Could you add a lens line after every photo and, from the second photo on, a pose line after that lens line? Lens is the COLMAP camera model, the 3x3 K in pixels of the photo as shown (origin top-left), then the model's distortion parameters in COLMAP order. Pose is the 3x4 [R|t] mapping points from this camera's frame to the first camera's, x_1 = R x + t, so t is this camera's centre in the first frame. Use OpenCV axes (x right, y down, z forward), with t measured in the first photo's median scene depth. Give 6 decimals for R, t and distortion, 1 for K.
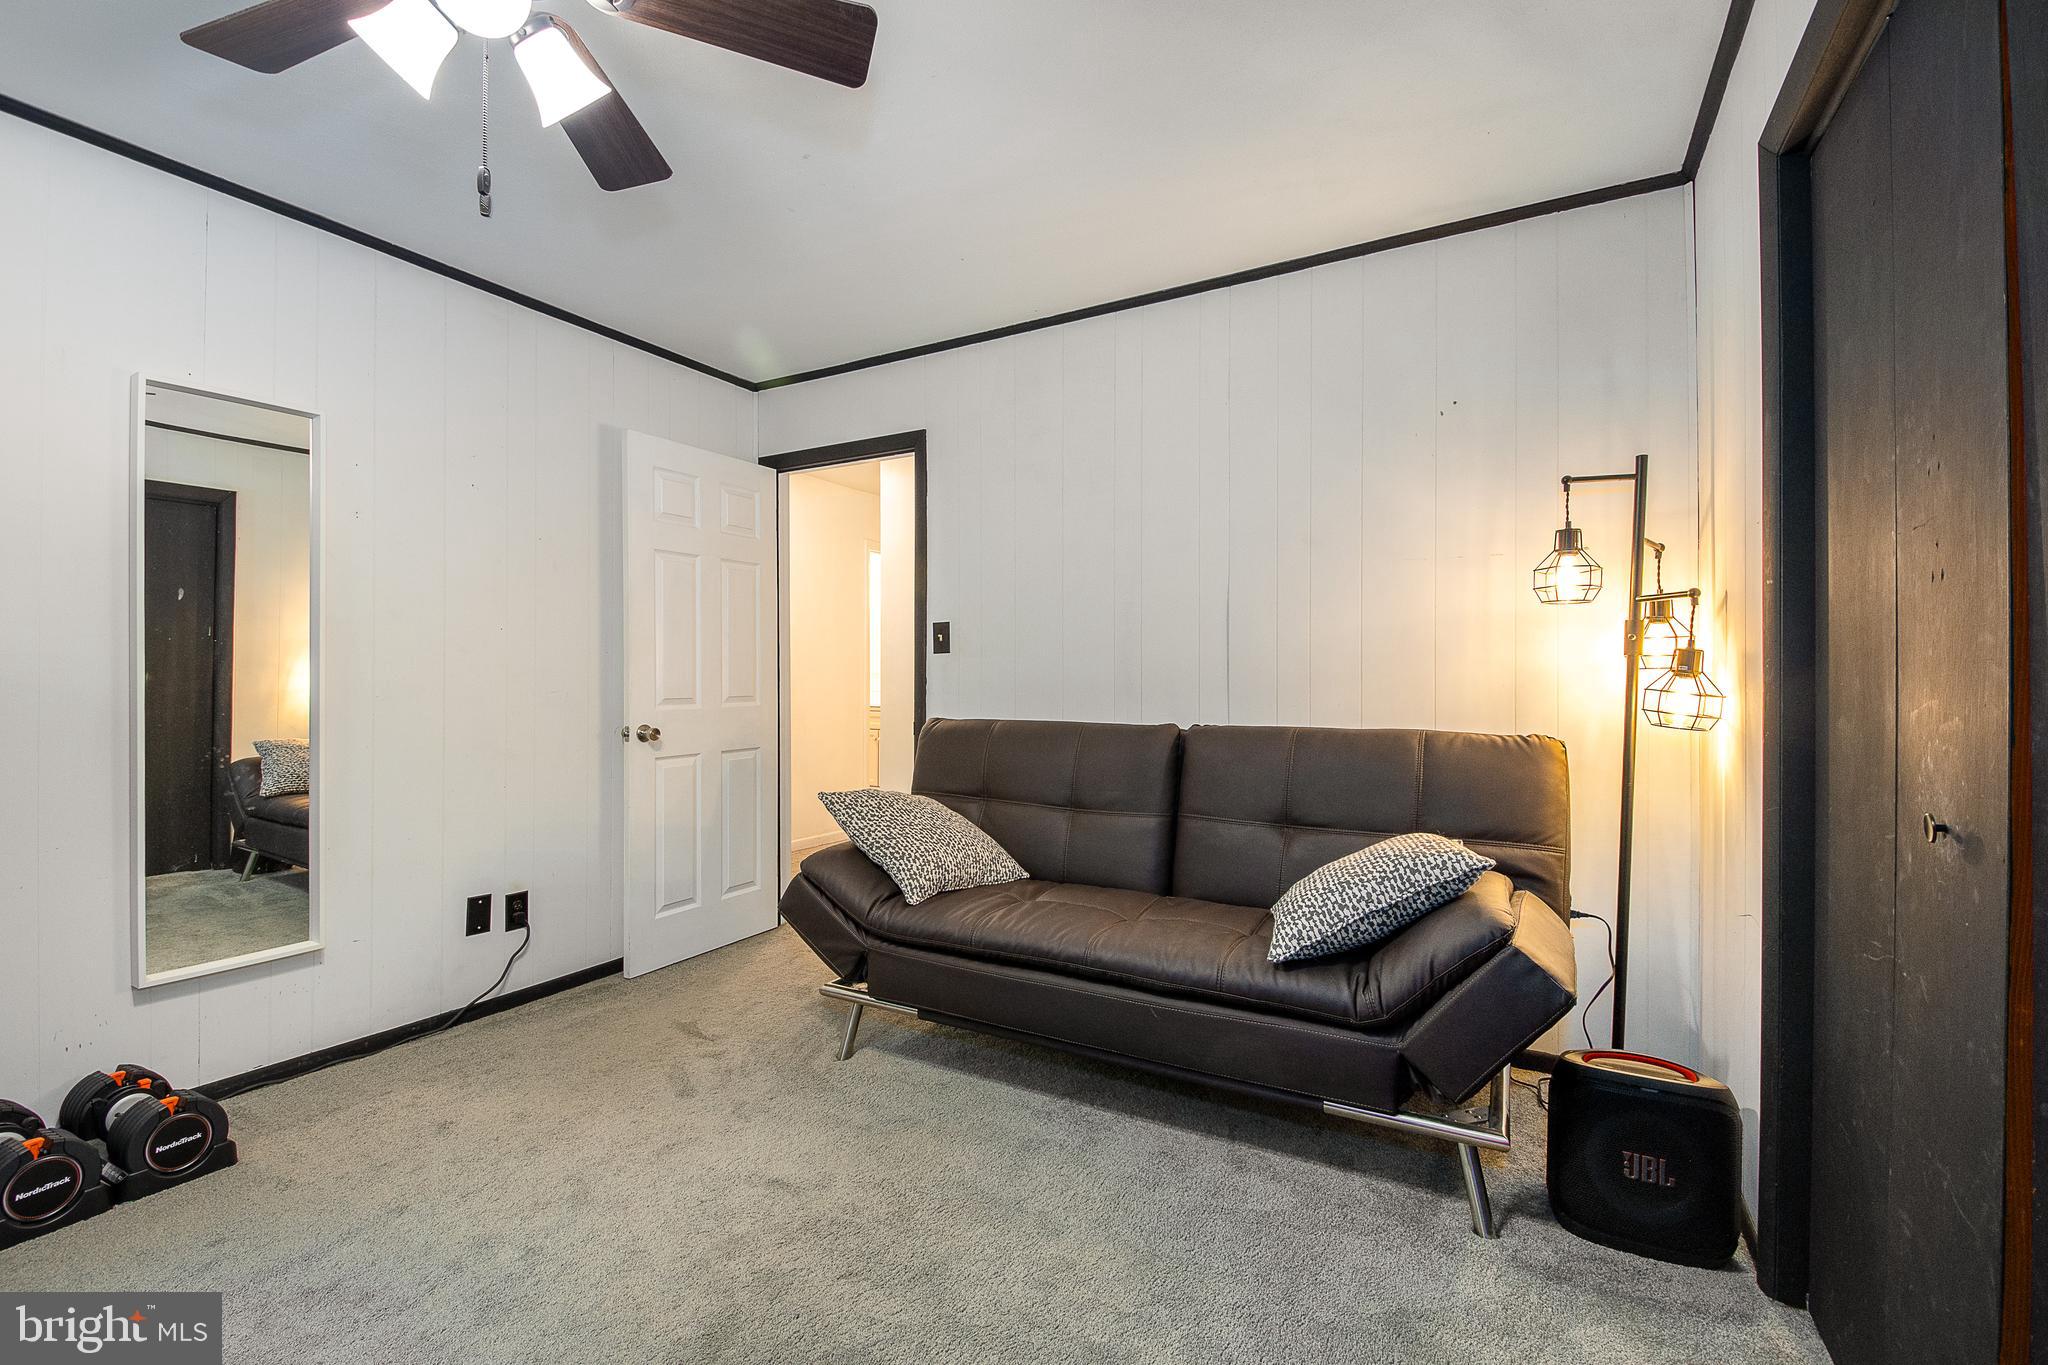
lens RADIAL K [[916.5, 0, 1018.3], [0, 916.5, 672.7], [0, 0, 1]] dist [0.002683, -0.000142]
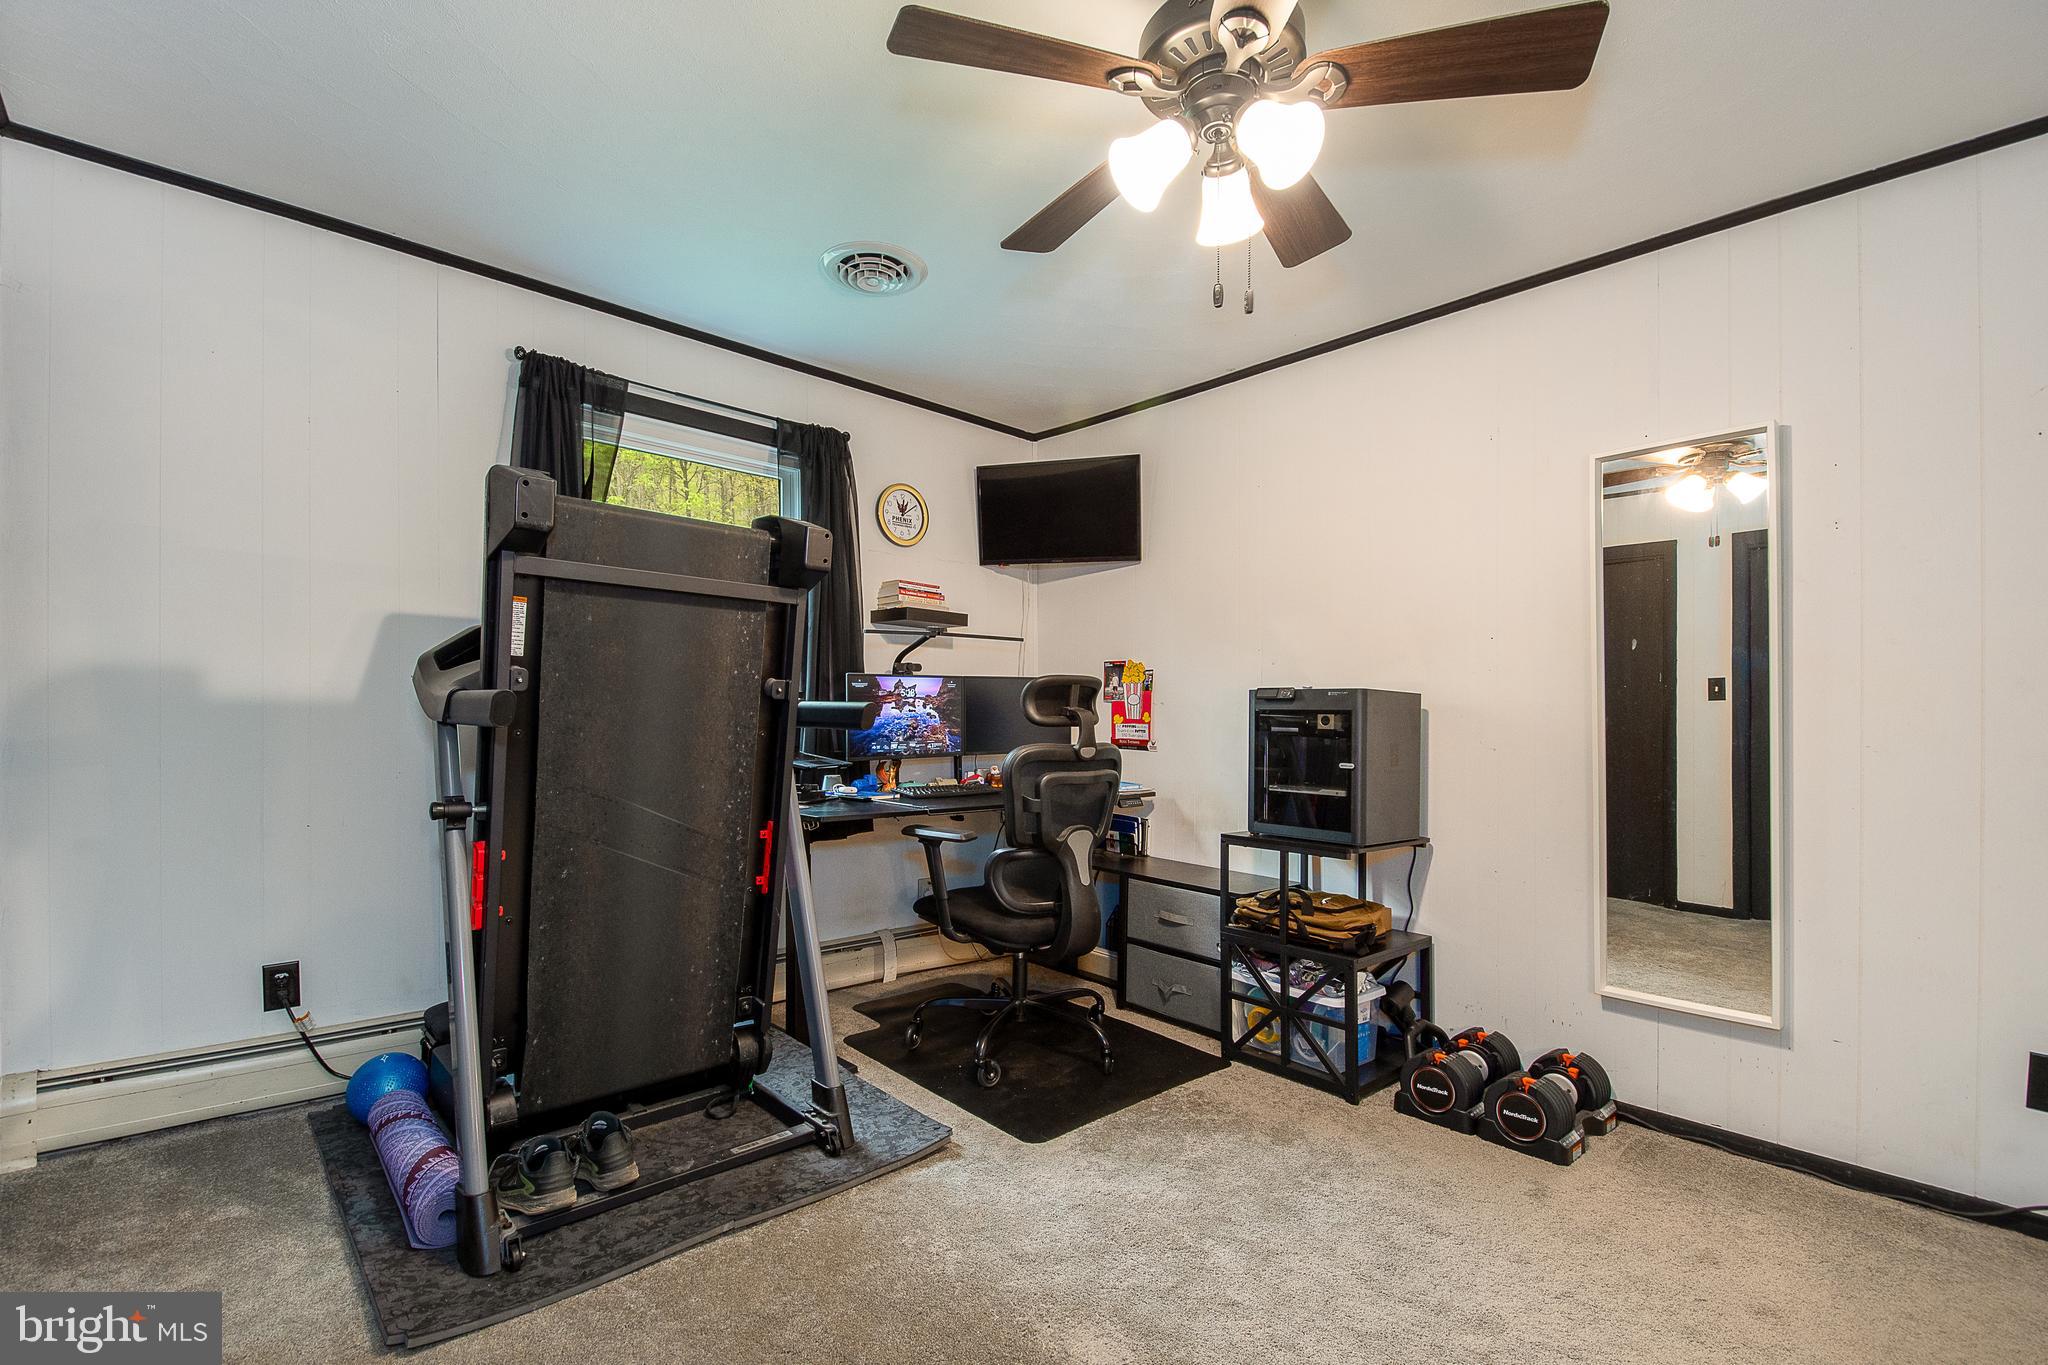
lens RADIAL K [[905.0, 0, 981.8], [0, 905.0, 725.0], [0, 0, 1]] dist [-0.000073, -0.000348]
pose [[-0.316294, -0.003230, -0.948656, 0.345452], [-0.004411, 0.999988, -0.001934, 0.015116], [0.948651, 0.003573, -0.316305, 0.614403]]
